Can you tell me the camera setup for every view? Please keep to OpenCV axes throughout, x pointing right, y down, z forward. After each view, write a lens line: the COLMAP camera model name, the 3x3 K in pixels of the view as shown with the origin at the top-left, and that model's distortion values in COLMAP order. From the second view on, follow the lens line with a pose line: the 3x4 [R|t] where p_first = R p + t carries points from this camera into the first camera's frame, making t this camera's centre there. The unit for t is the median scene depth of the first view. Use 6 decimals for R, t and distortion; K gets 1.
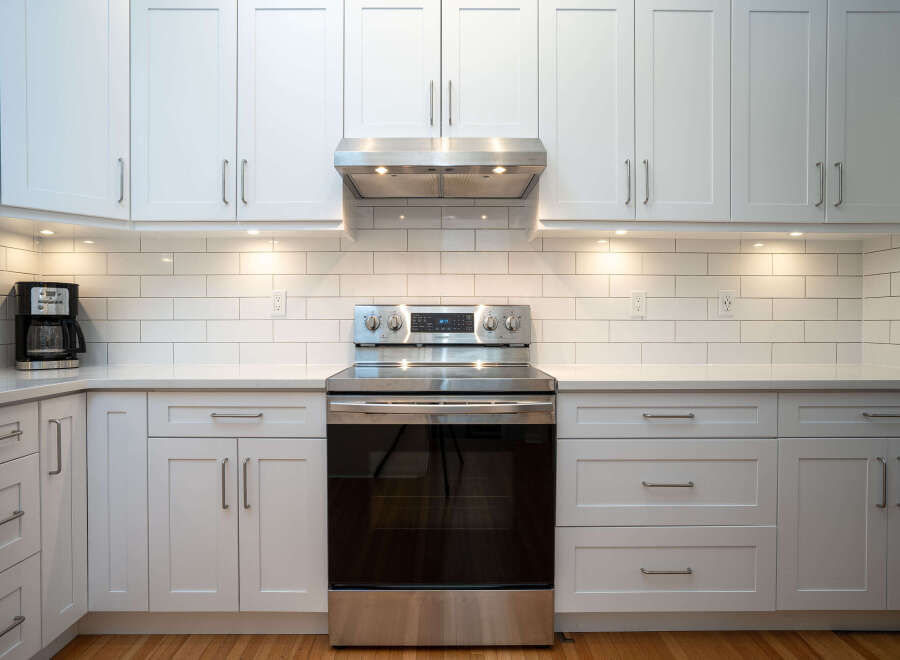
lens RADIAL K [[535.9, 0, 450.9], [0, 535.9, 330.2], [0, 0, 1]] dist [-0.030526, 0.012963]
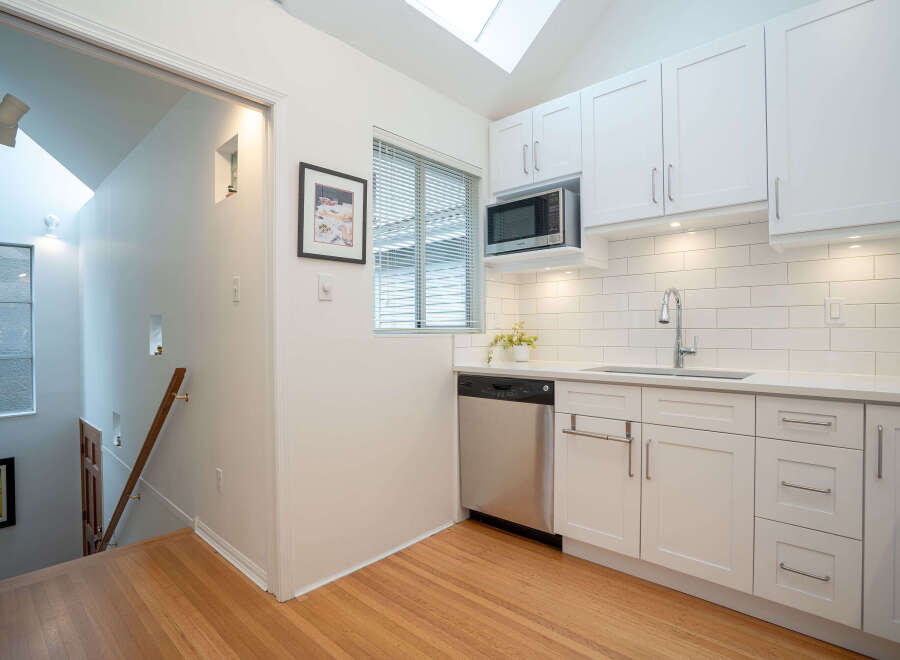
lens RADIAL K [[468.4, 0, 442.4], [0, 468.4, 331.1], [0, 0, 1]] dist [-0.039863, 0.009726]
pose [[-0.696465, 0.006160, -0.717565, 0.394712], [-0.002263, 0.999939, 0.010781, -0.019939], [0.717588, 0.009133, -0.696408, 0.806791]]
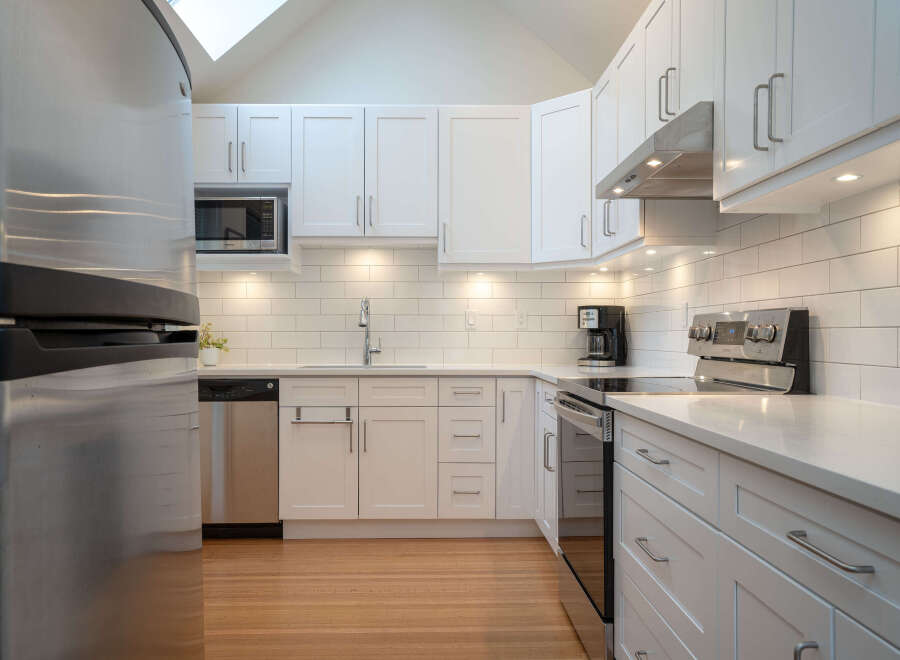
lens RADIAL K [[736.2, 0, 441.0], [0, 736.2, 333.5], [0, 0, 1]] dist [0.031495, 0.000718]
pose [[-0.006999, -0.001636, -0.999974, 1.333302], [-0.011302, 0.999935, -0.001557, -0.007817], [0.999912, 0.011291, -0.007017, 0.652462]]
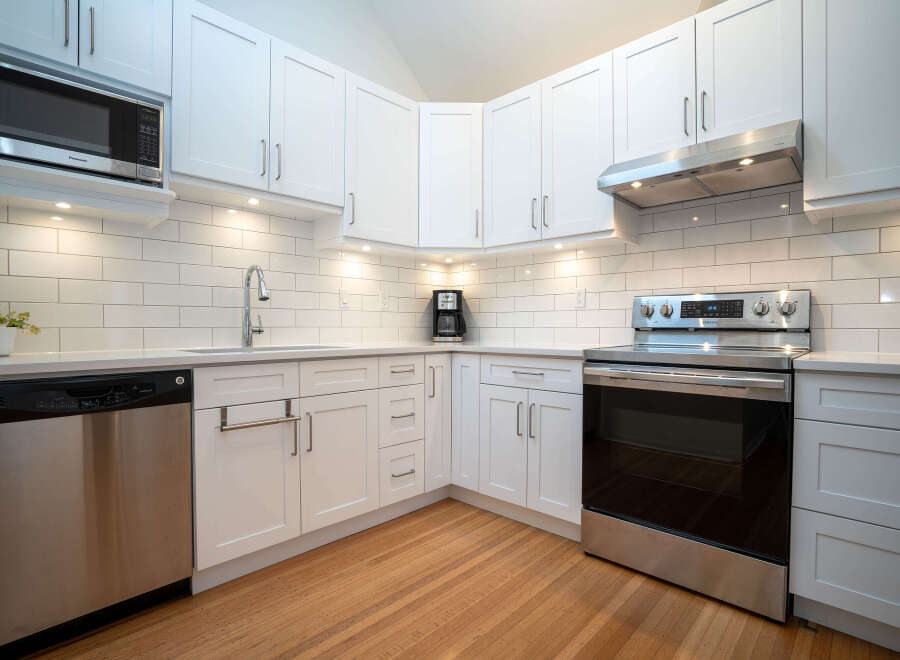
lens RADIAL K [[468.4, 0, 450.0], [0, 468.4, 329.5], [0, 0, 1]] dist [-0.039863, 0.009726]
pose [[0.715115, 0.005369, -0.698986, 0.309088], [-0.008011, 0.999968, -0.000515, 0.037882], [0.698961, 0.005967, 0.715135, -0.061608]]
